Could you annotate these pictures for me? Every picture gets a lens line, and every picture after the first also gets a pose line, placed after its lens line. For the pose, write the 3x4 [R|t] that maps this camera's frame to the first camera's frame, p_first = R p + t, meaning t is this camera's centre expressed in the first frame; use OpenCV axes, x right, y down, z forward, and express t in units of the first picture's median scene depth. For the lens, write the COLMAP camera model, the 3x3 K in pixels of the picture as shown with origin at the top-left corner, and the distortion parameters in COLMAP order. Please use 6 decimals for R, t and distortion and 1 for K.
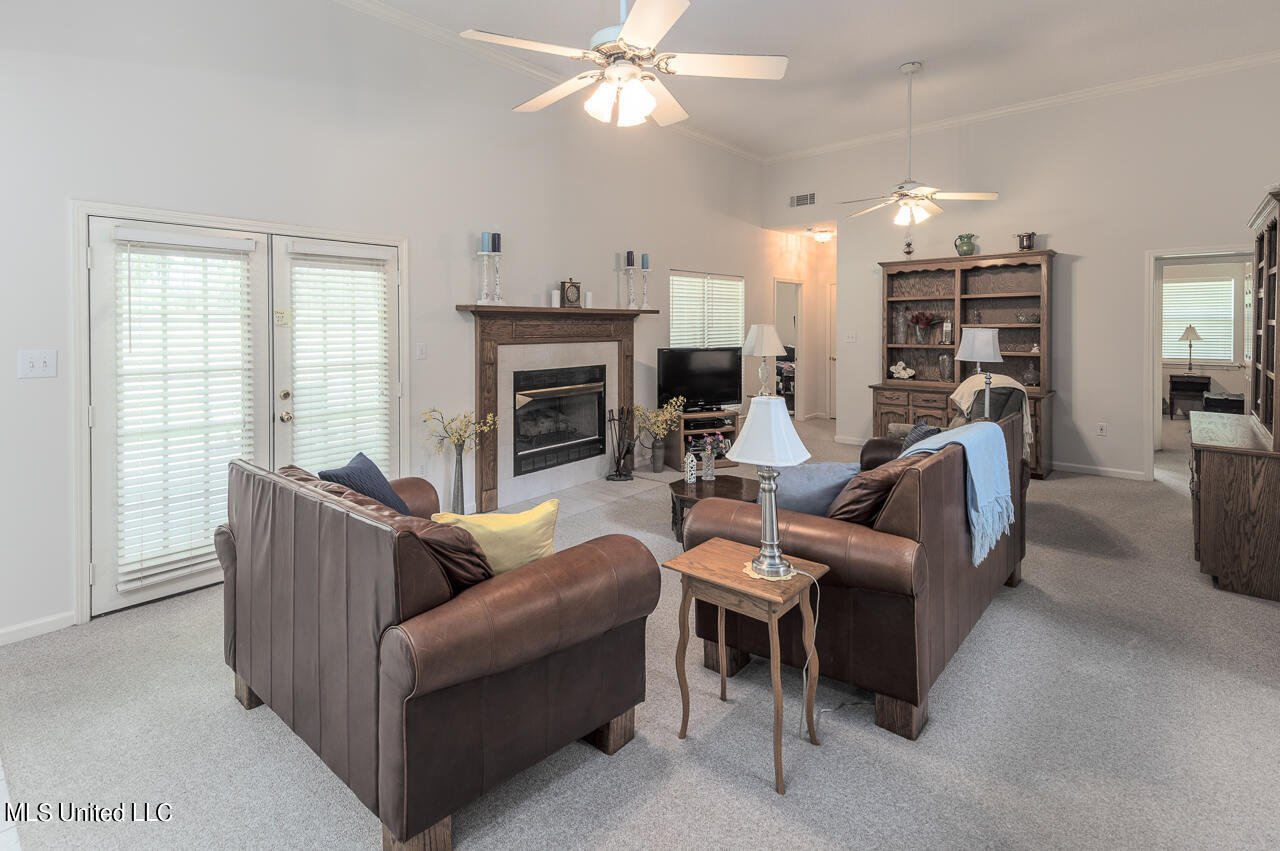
lens RADIAL K [[629.9, 0, 637.7], [0, 629.9, 328.6], [0, 0, 1]] dist [0.042281, -0.001072]
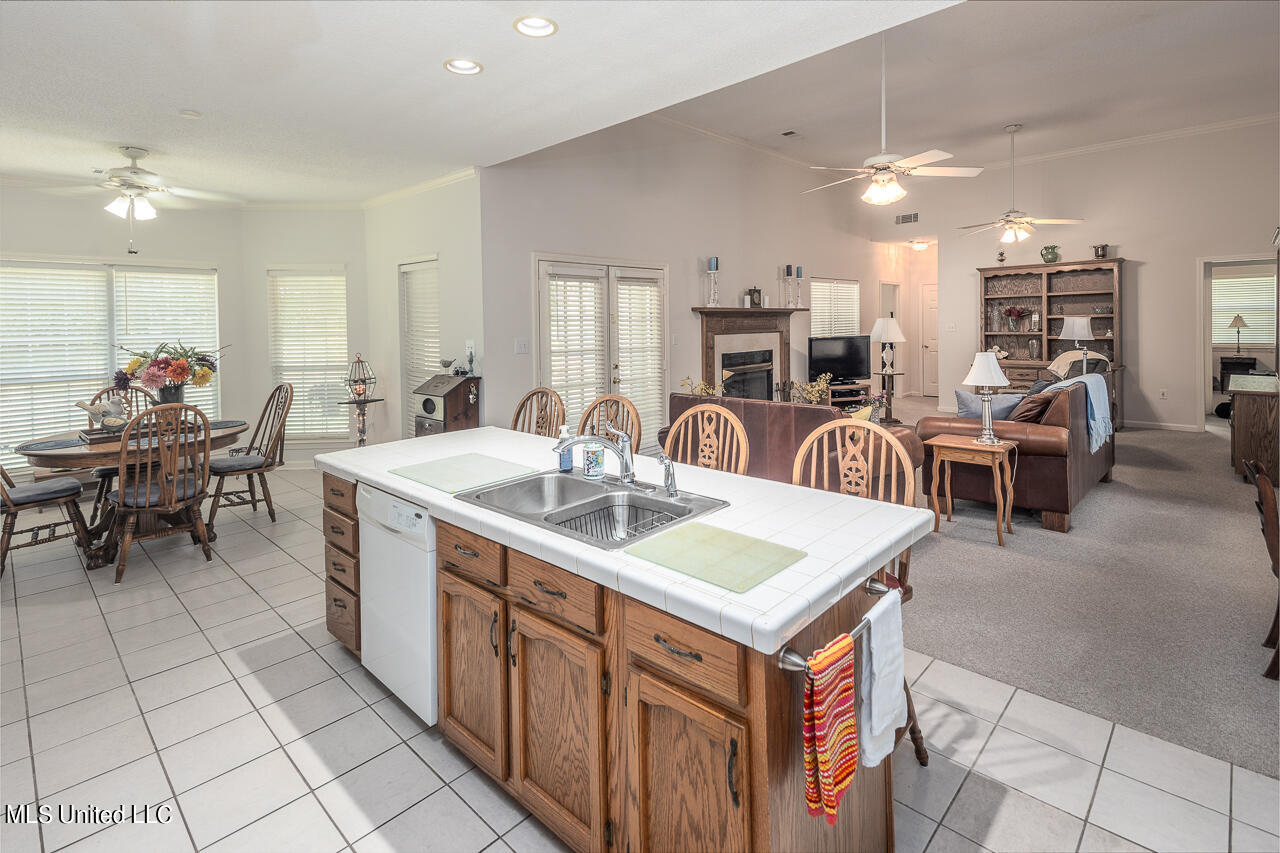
lens RADIAL K [[613.5, 0, 637.0], [0, 613.5, 329.8], [0, 0, 1]] dist [0.043137, -0.010782]
pose [[0.997919, -0.014213, -0.062892, -0.257333], [0.014434, 0.999891, 0.003057, 0.006416], [0.062841, -0.003958, 0.998016, -0.333023]]
